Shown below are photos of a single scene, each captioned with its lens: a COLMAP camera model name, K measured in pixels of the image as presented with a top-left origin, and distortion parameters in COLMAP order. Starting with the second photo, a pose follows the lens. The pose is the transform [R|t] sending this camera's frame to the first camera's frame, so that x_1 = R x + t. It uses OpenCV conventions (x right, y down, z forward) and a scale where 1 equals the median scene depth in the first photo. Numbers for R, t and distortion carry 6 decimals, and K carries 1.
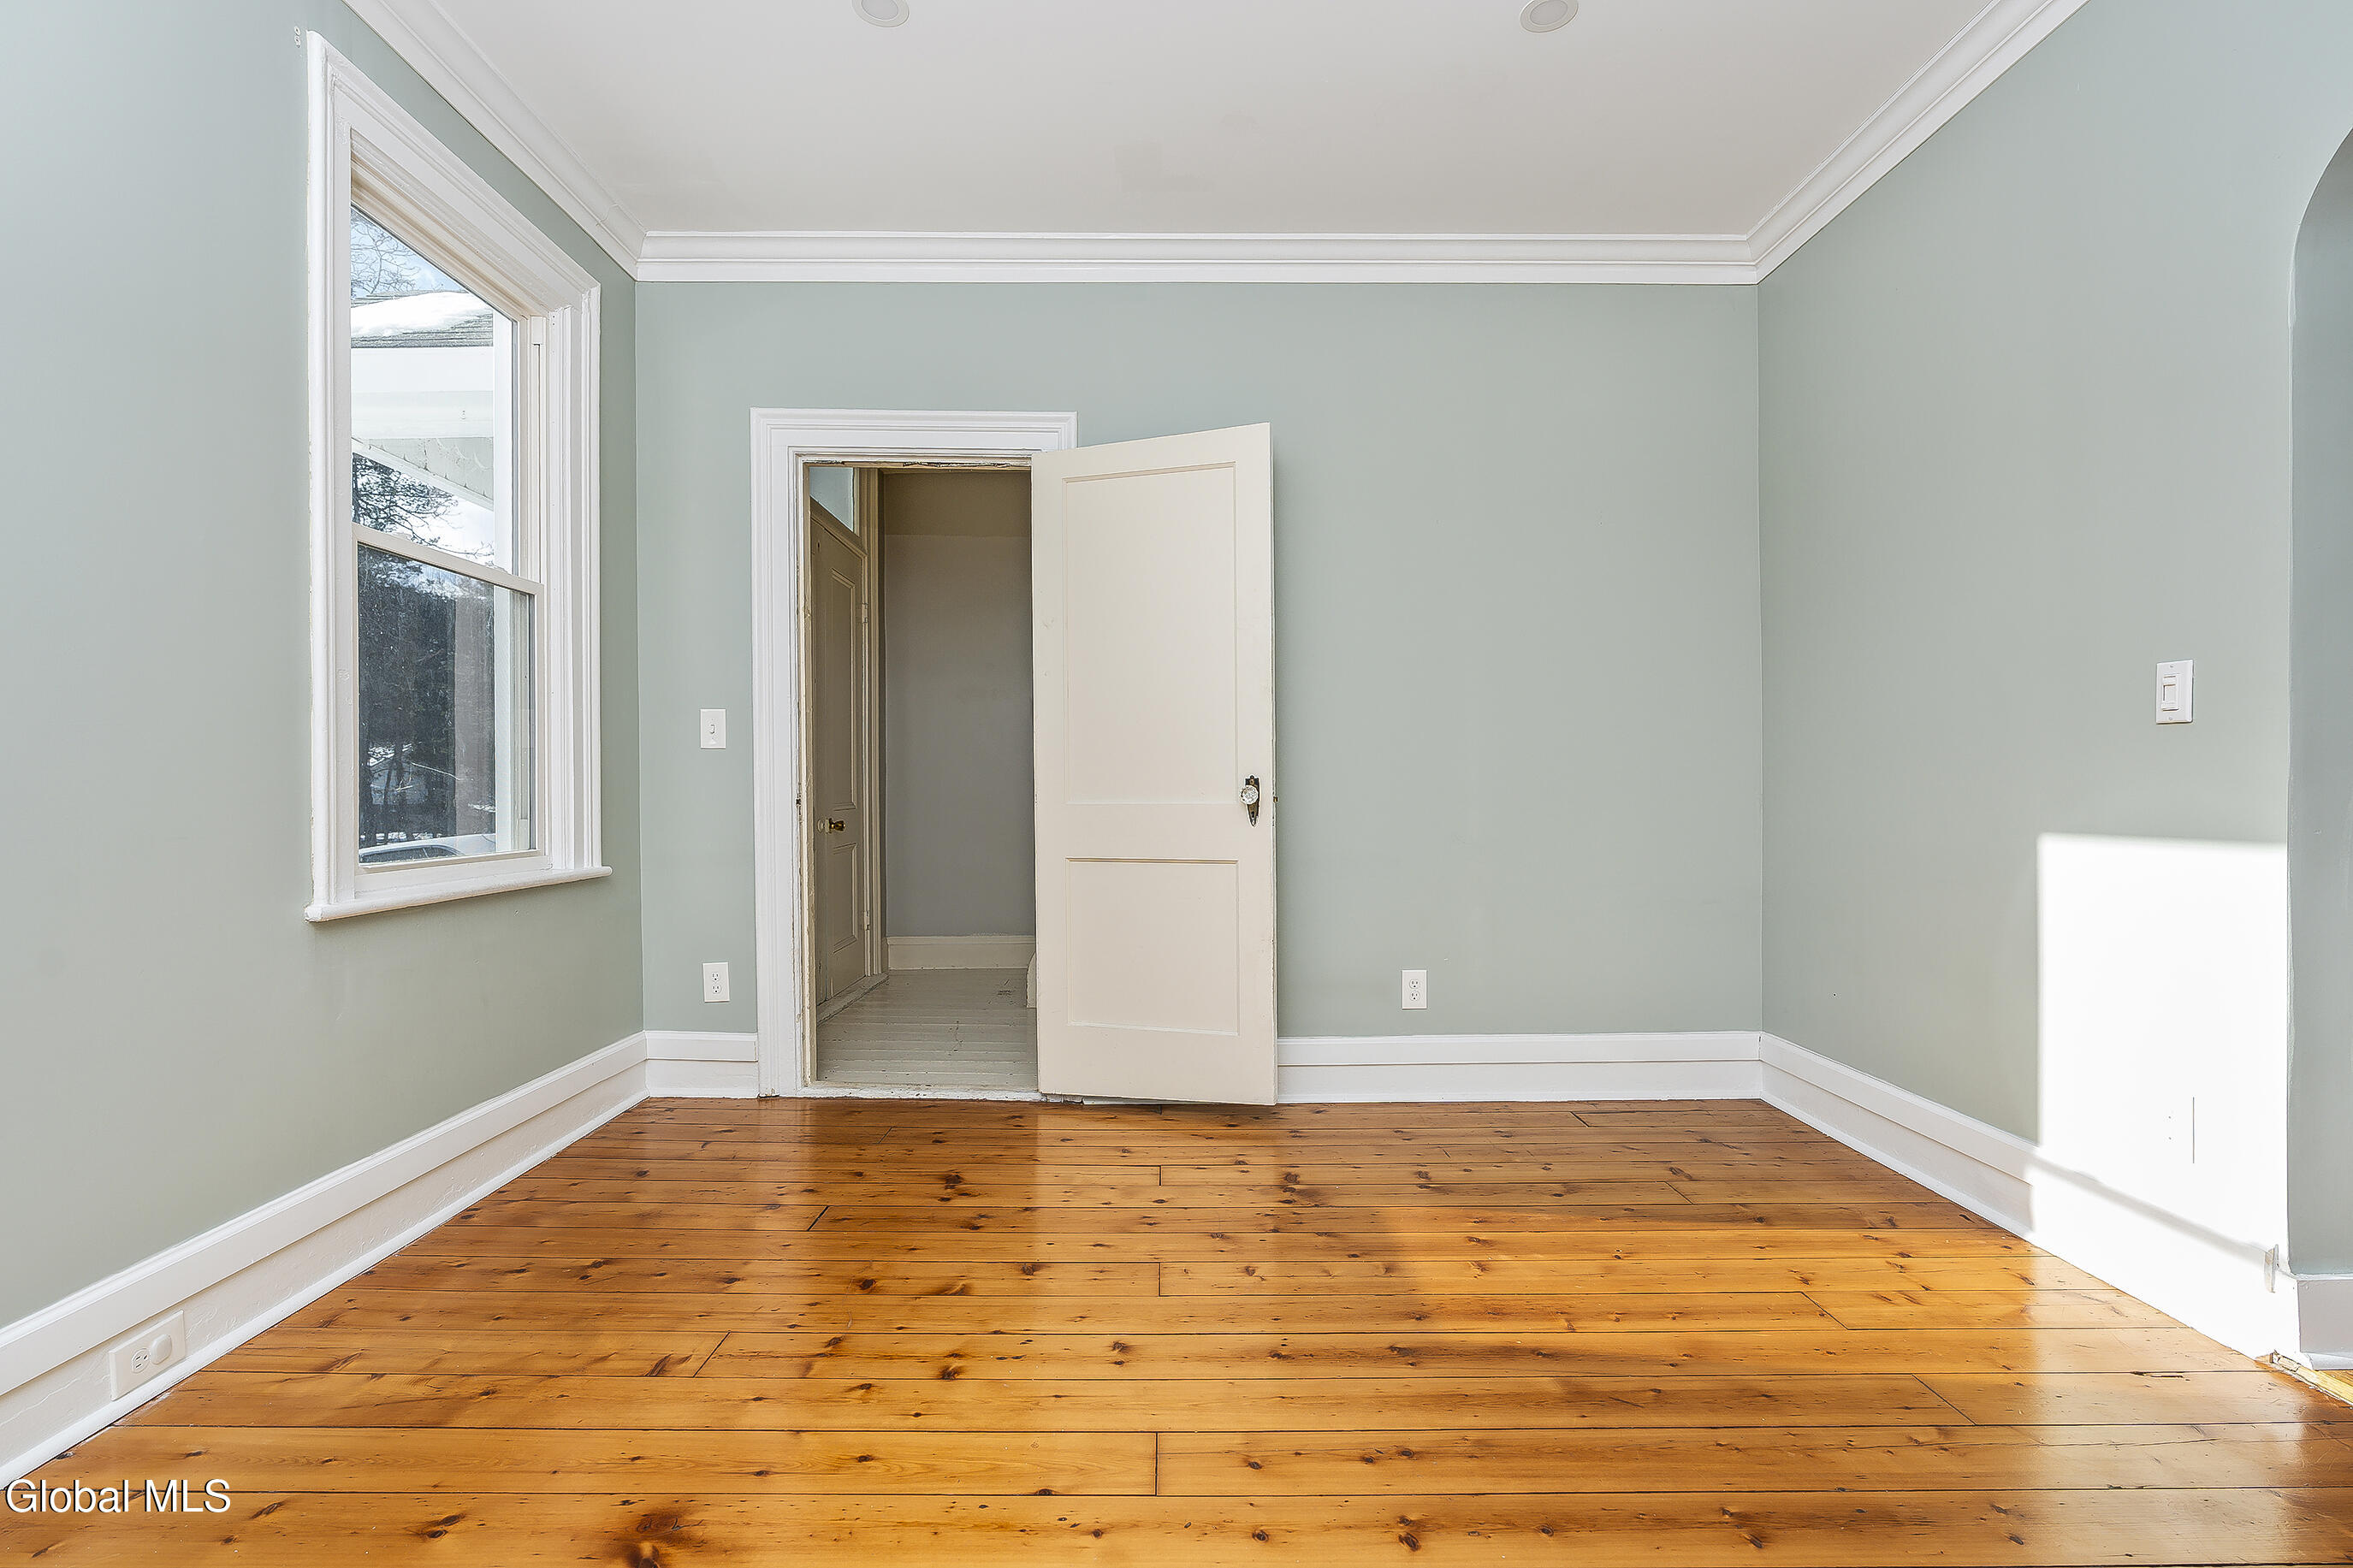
lens RADIAL K [[1084.9, 0, 1168.8], [0, 1084.9, 784.4], [0, 0, 1]] dist [-0.003814, -0.000468]
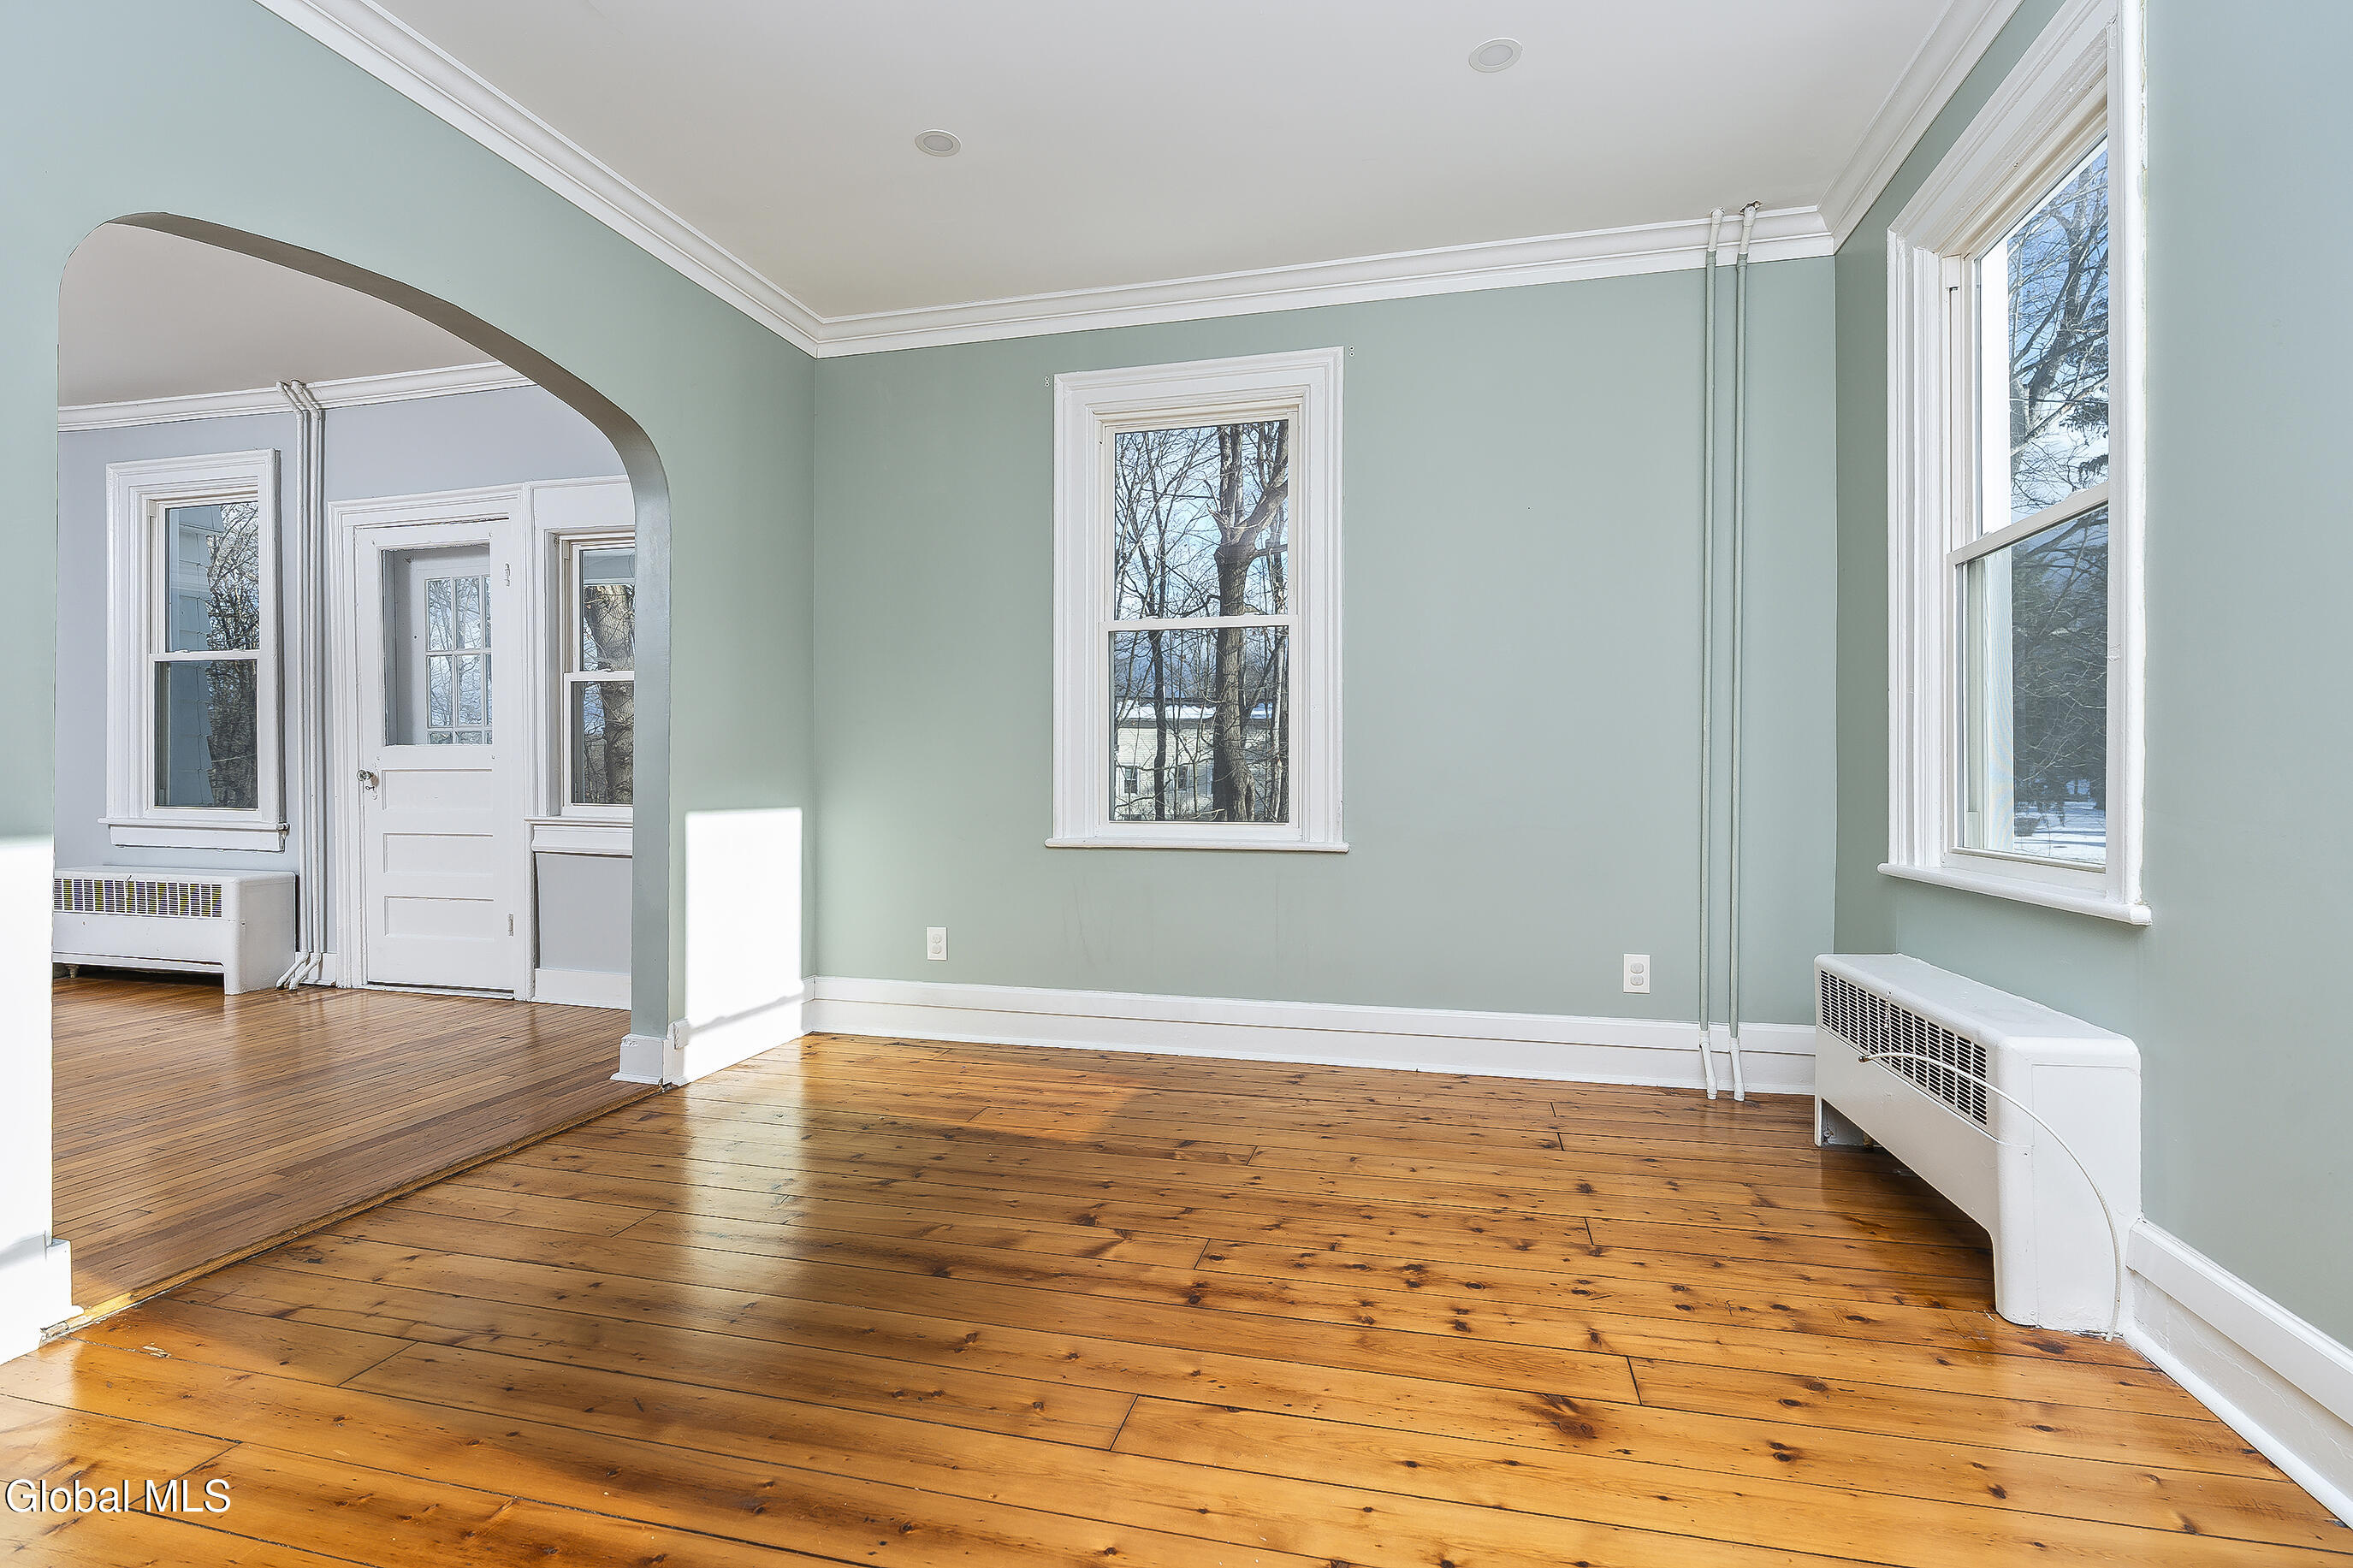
lens RADIAL K [[1084.9, 0, 1180.5], [0, 1084.9, 785.4], [0, 0, 1]] dist [-0.003814, -0.000468]
pose [[-0.969685, 0.003879, 0.244328, -0.273674], [0.005772, 0.999959, 0.007031, 0.005704], [-0.244291, 0.008228, -0.969667, 1.694456]]
